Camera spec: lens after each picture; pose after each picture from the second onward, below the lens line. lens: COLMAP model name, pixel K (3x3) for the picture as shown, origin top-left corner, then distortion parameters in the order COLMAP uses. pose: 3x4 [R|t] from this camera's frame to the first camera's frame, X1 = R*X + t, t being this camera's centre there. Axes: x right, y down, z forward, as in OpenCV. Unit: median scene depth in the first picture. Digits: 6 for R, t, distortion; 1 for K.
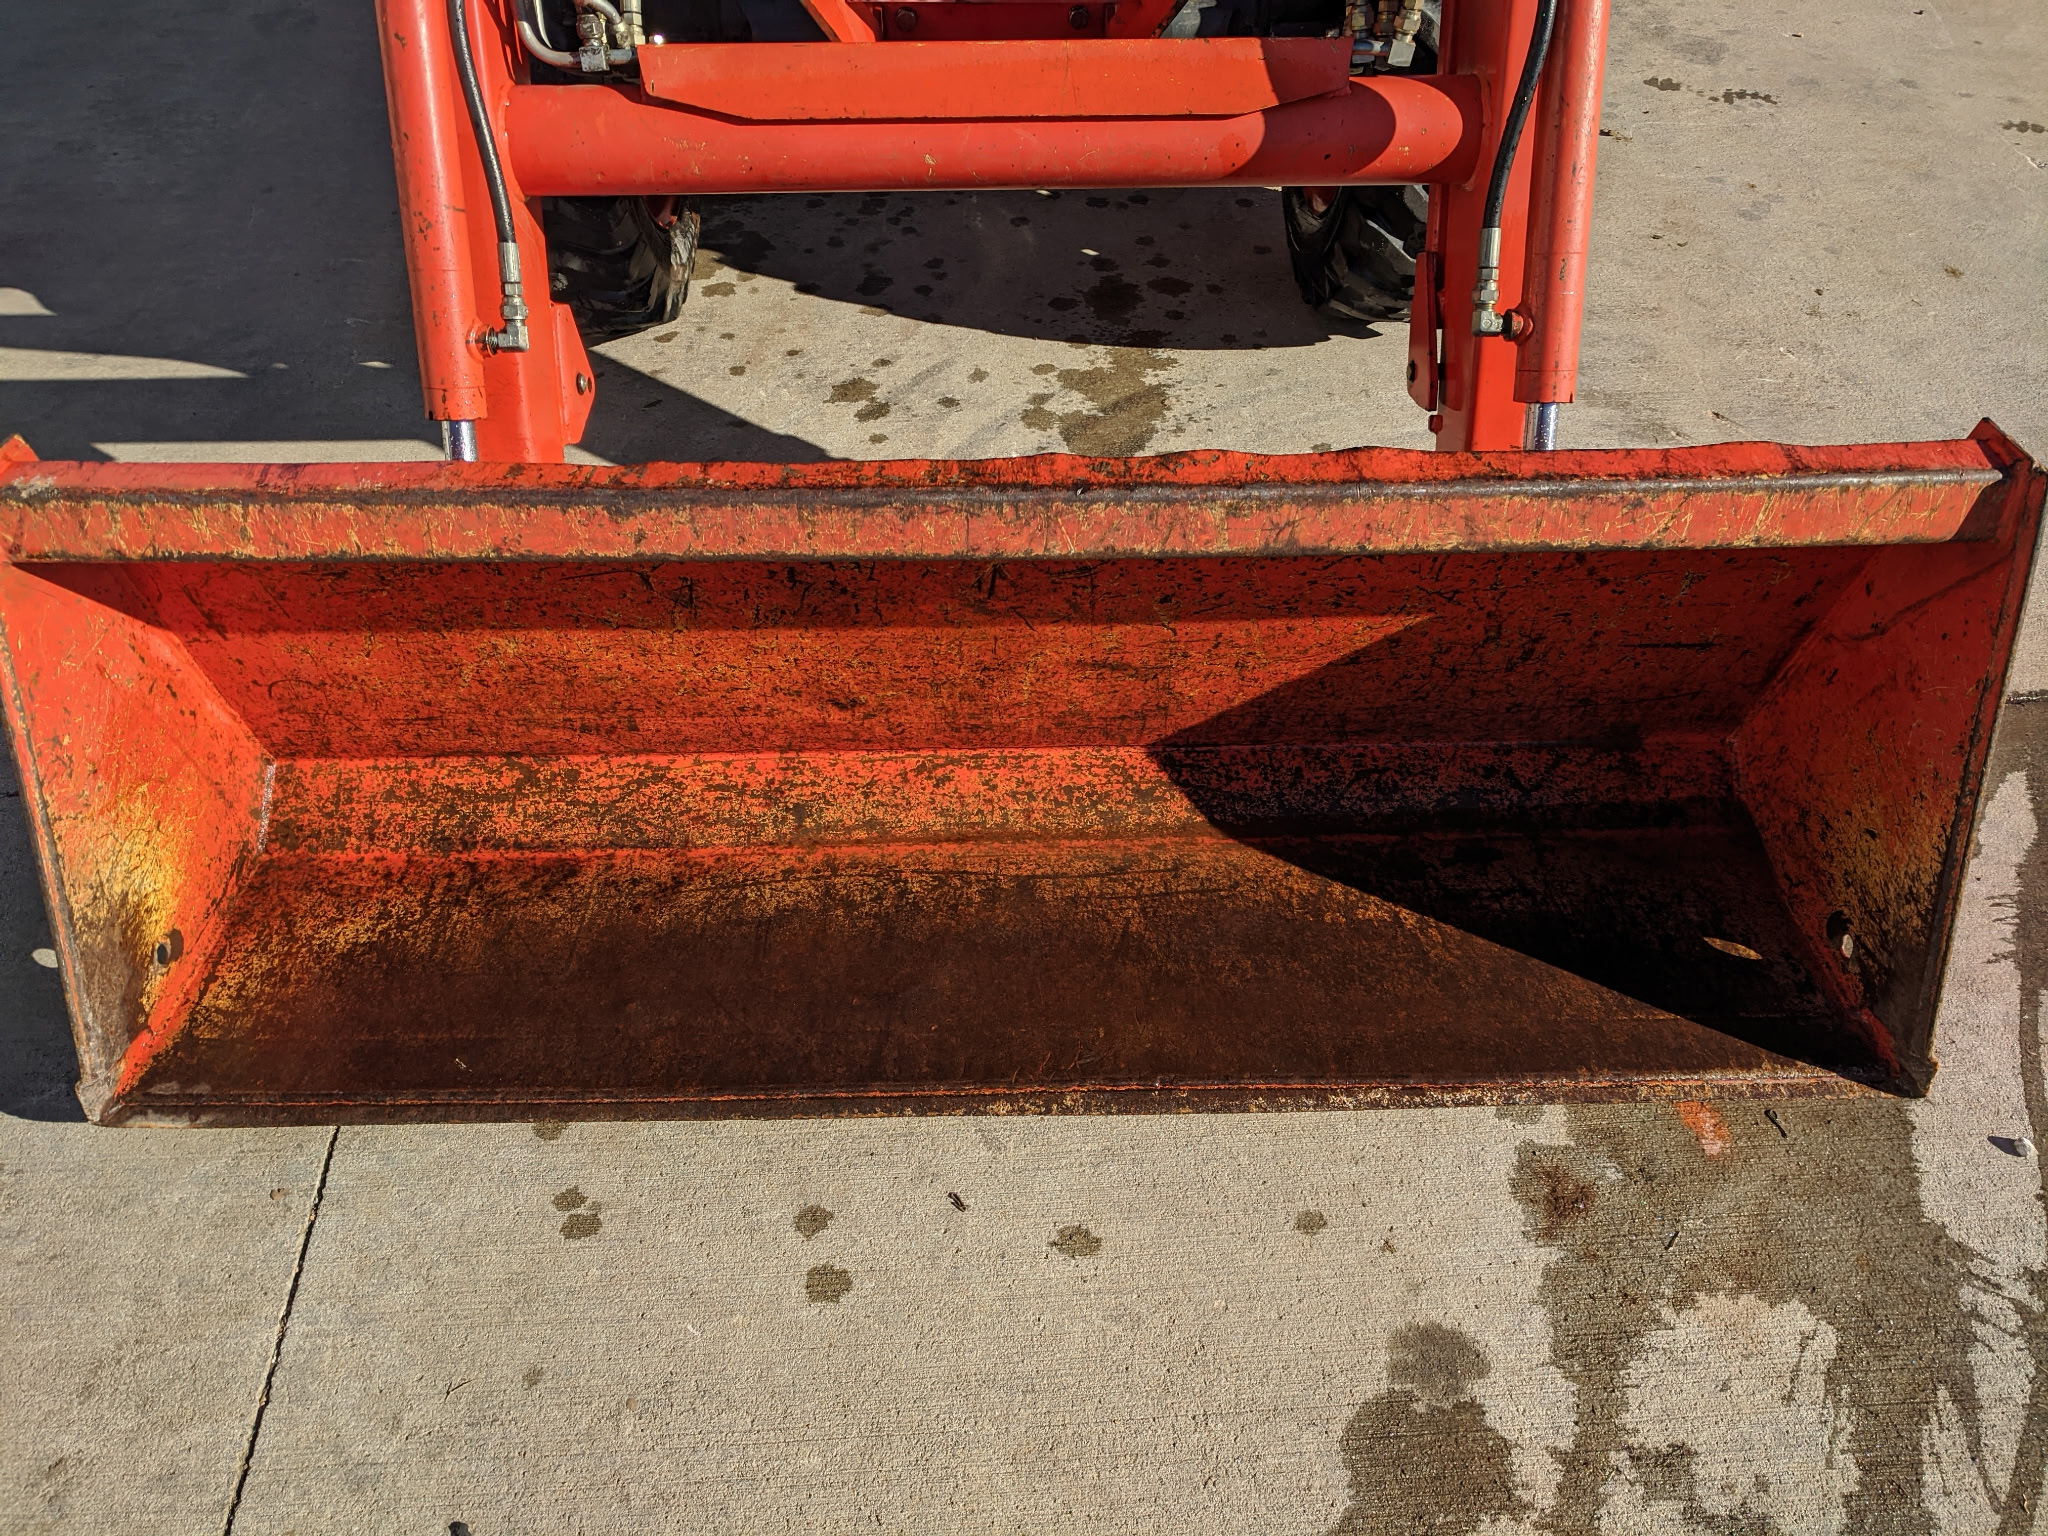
lens RADIAL K [[1529.4, 0, 1014.5], [0, 1529.4, 744.2], [0, 0, 1]] dist [0.001973, 0.014612]
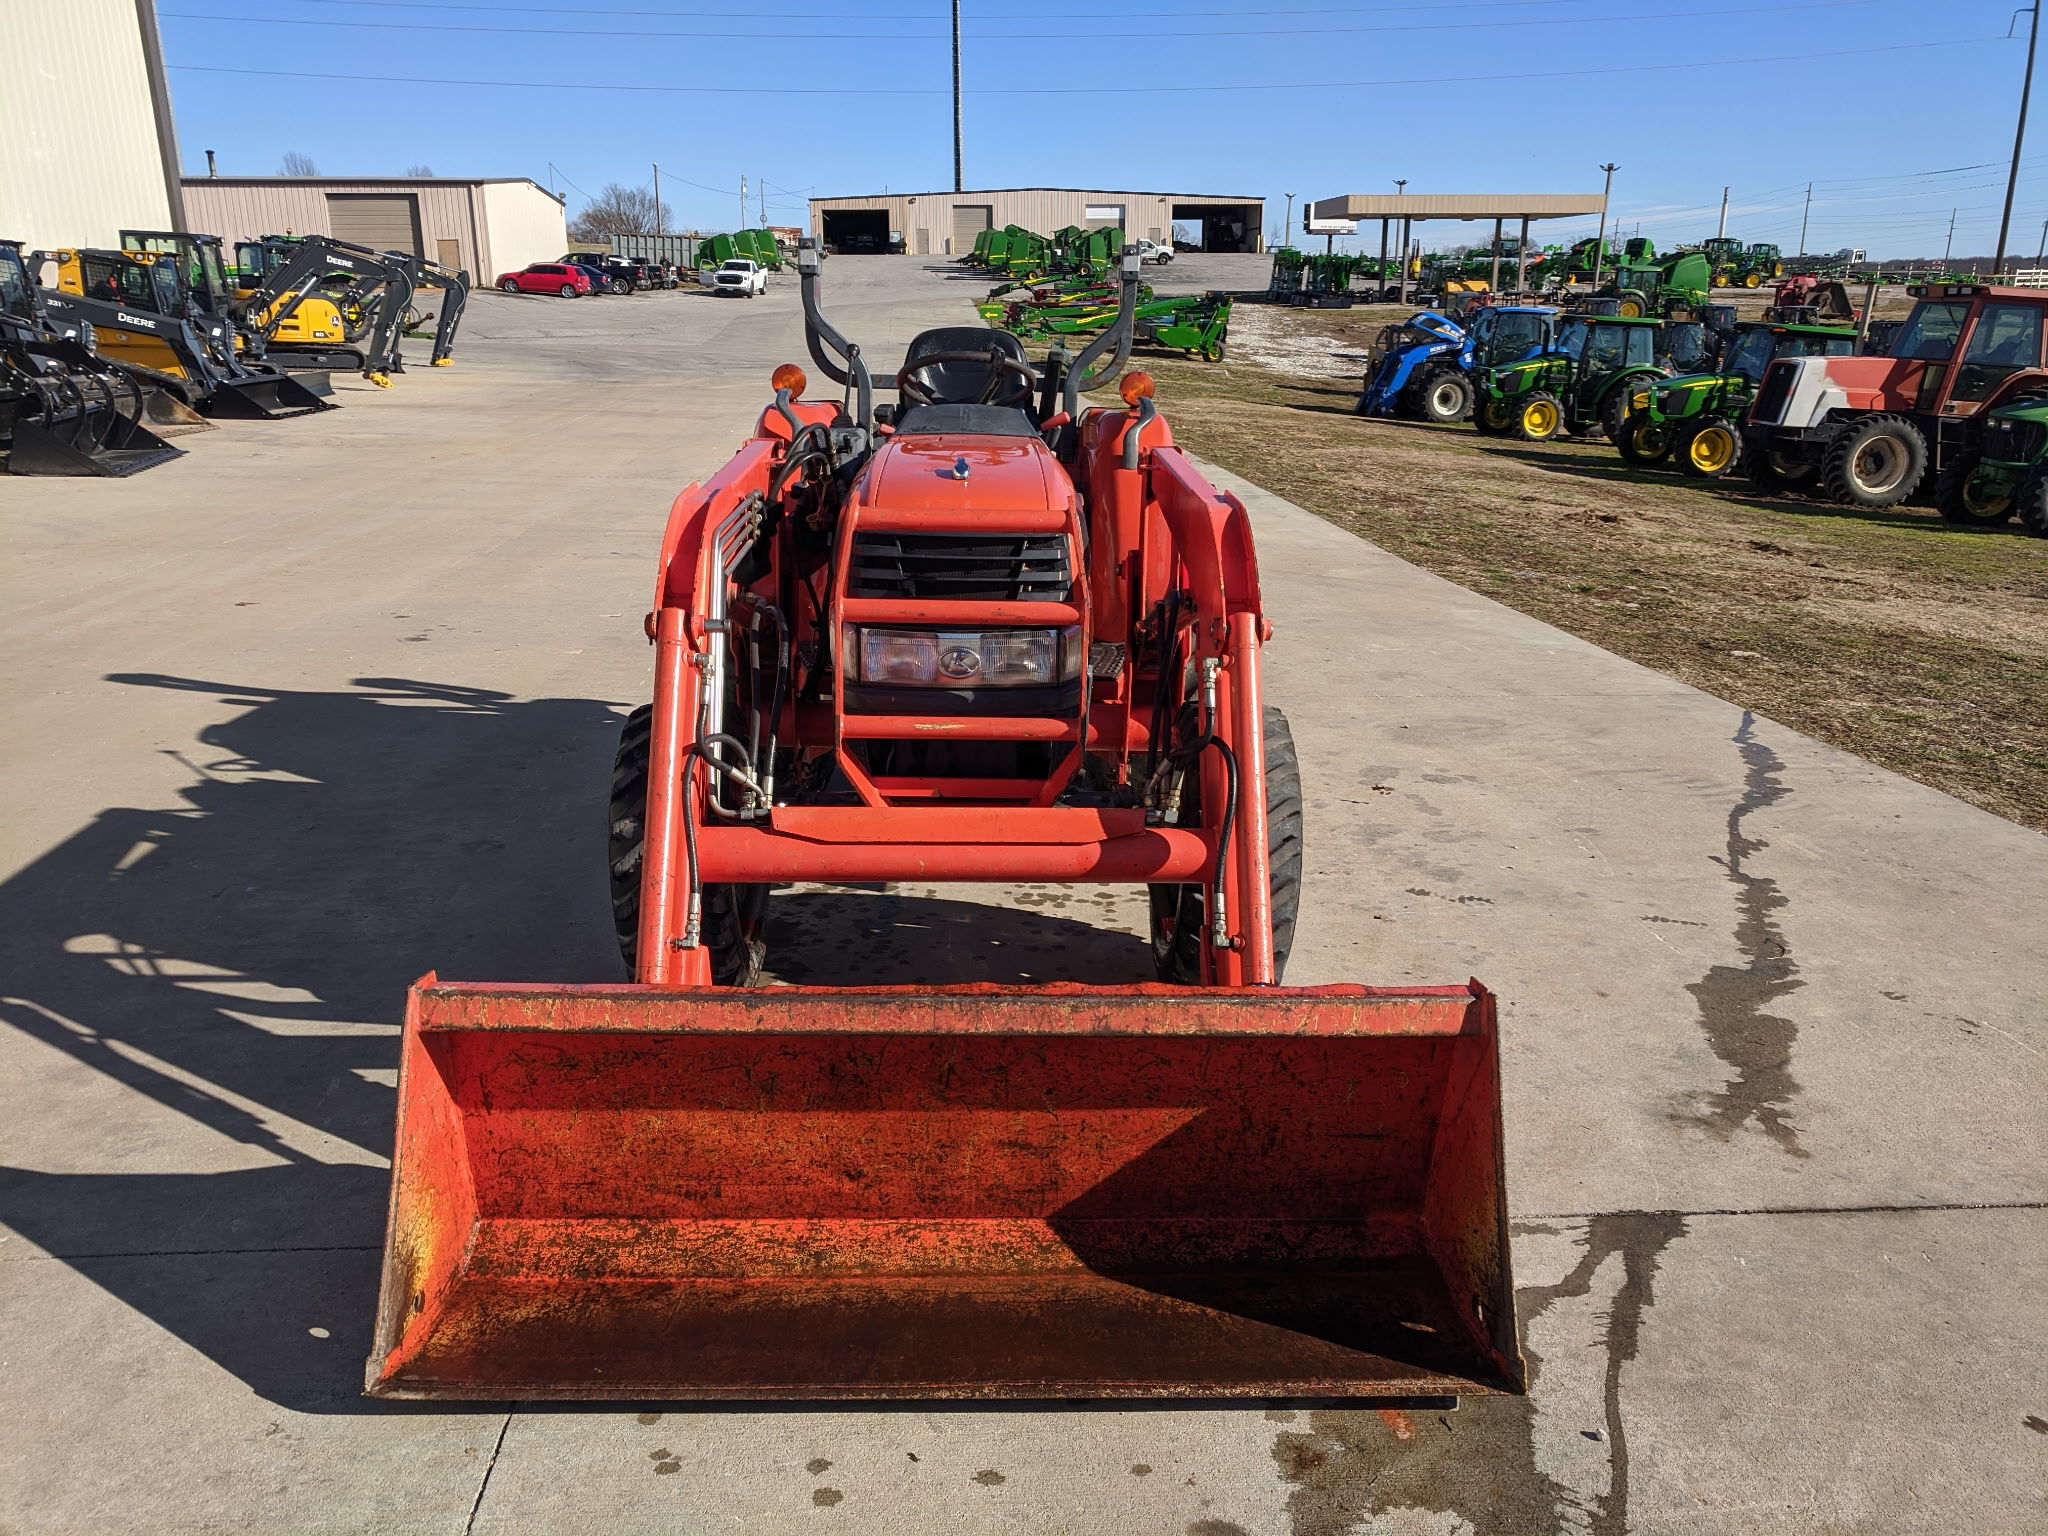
lens RADIAL K [[1529.4, 0, 1014.5], [0, 1529.4, 744.2], [0, 0, 1]] dist [0.001973, 0.014612]
pose [[0.999852, 0.014326, 0.009509, 0.036092], [-0.007085, 0.847132, -0.531335, 0.458669], [-0.015668, 0.531189, 0.847109, -0.620886]]
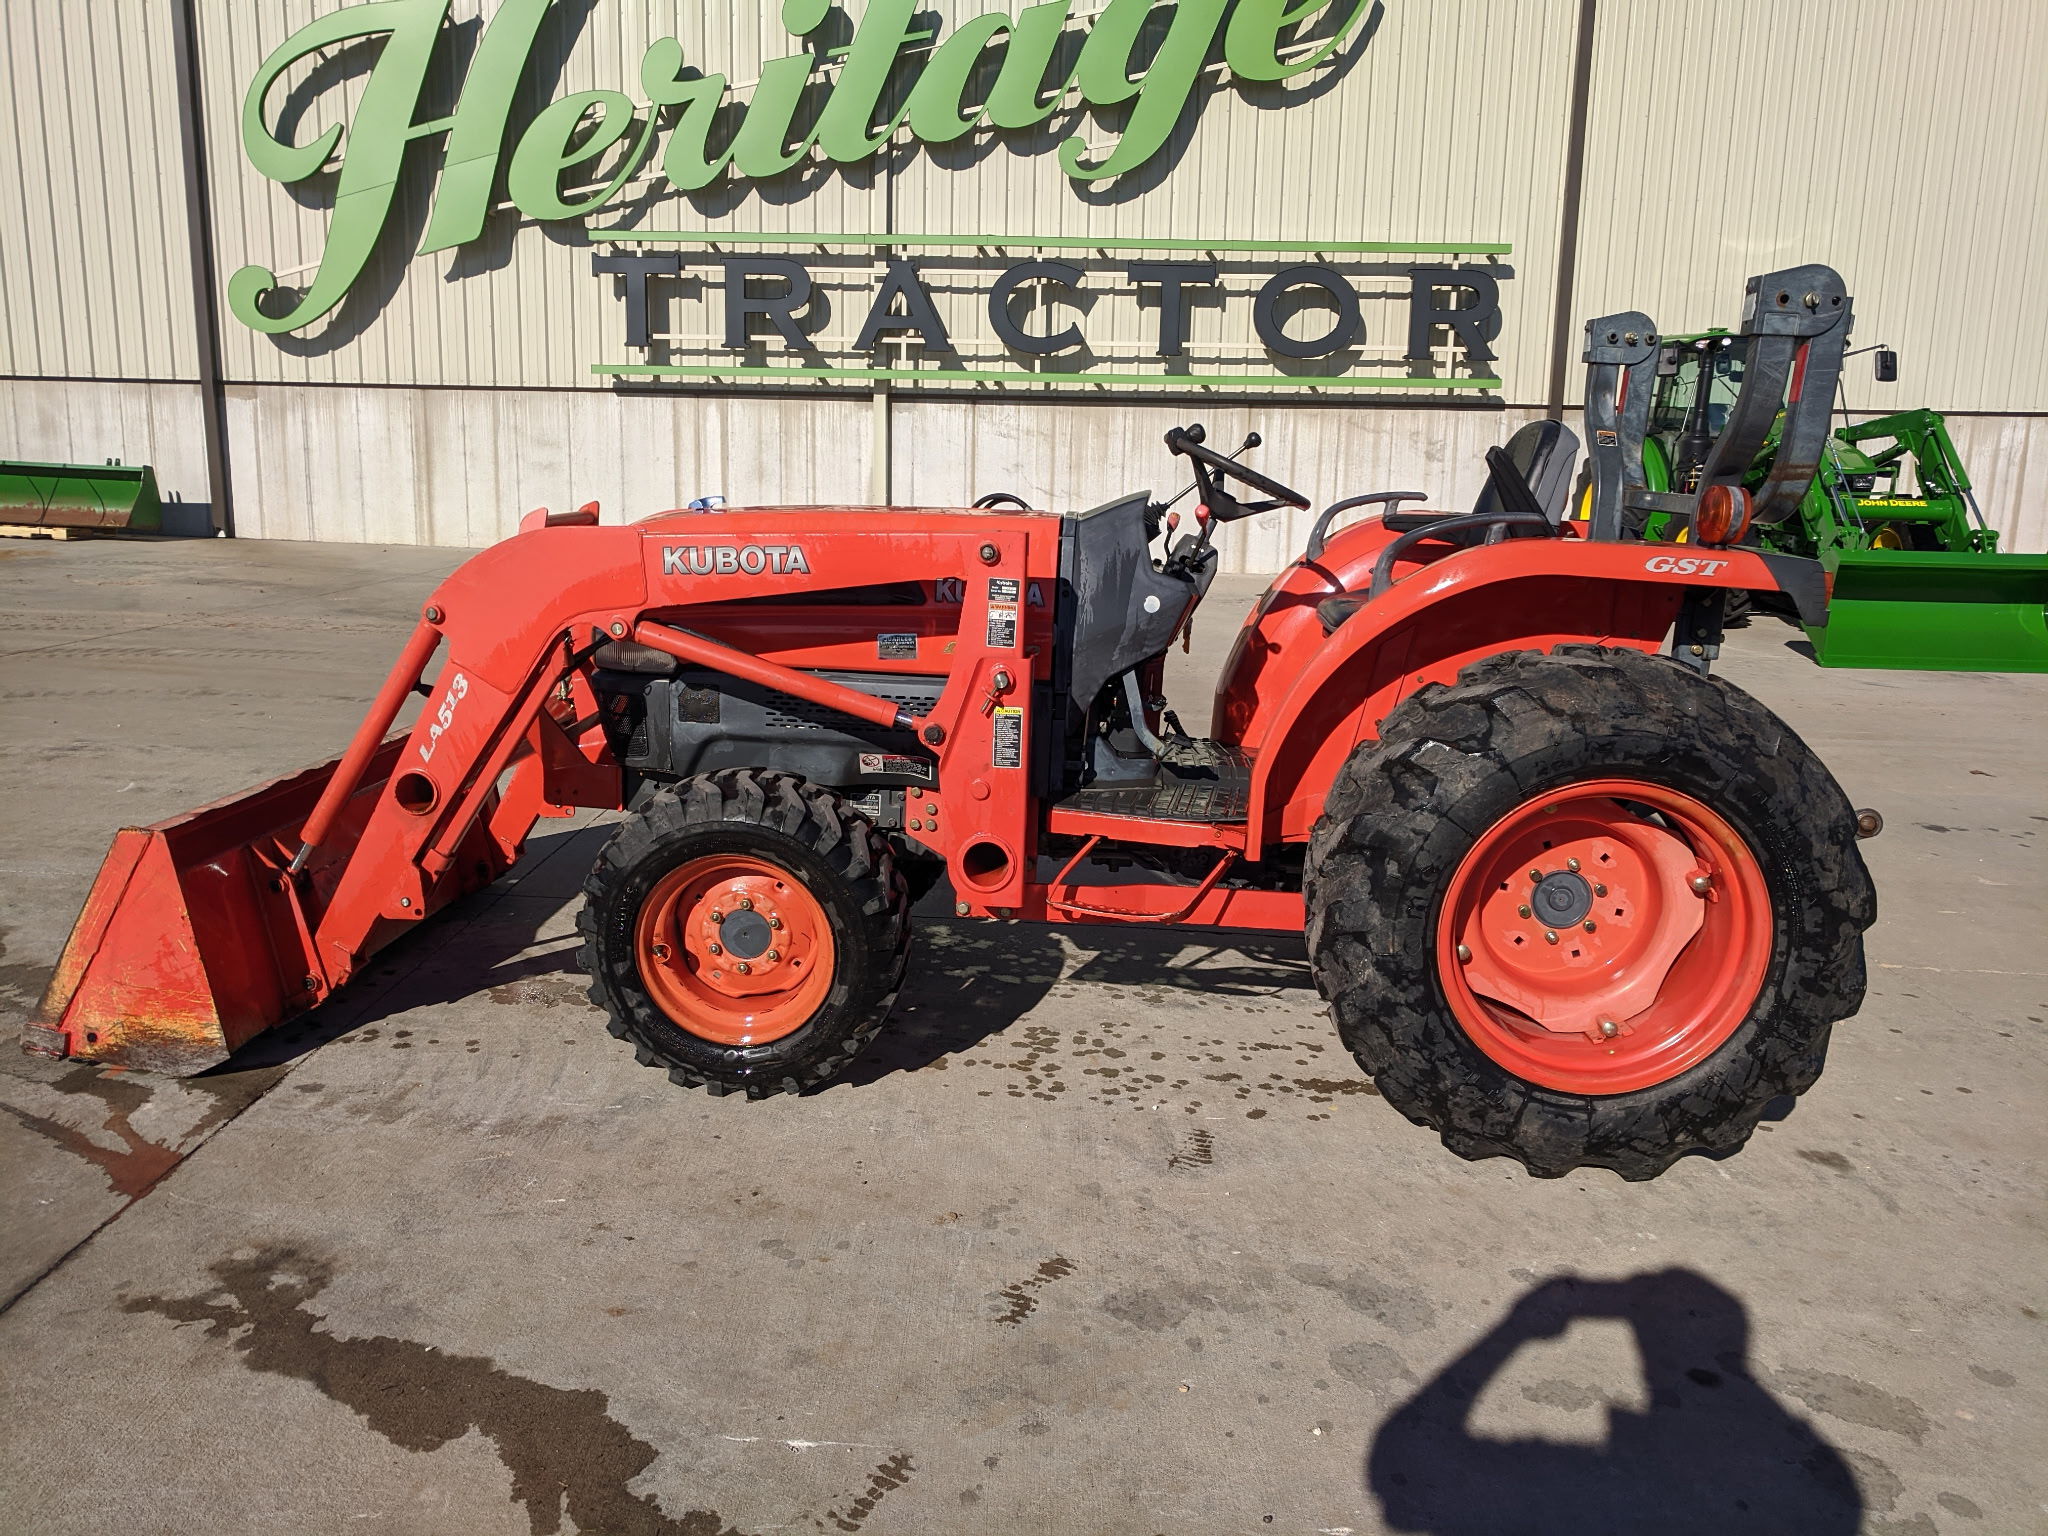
lens RADIAL K [[1550.1, 0, 1019.8], [0, 1550.1, 734.7], [0, 0, 1]] dist [0.001913, 0.006489]
pose [[-0.076184, 0.180807, -0.980563, 2.504360], [-0.756186, 0.630518, 0.175013, -1.524424], [0.649906, 0.754822, 0.088688, 1.299186]]
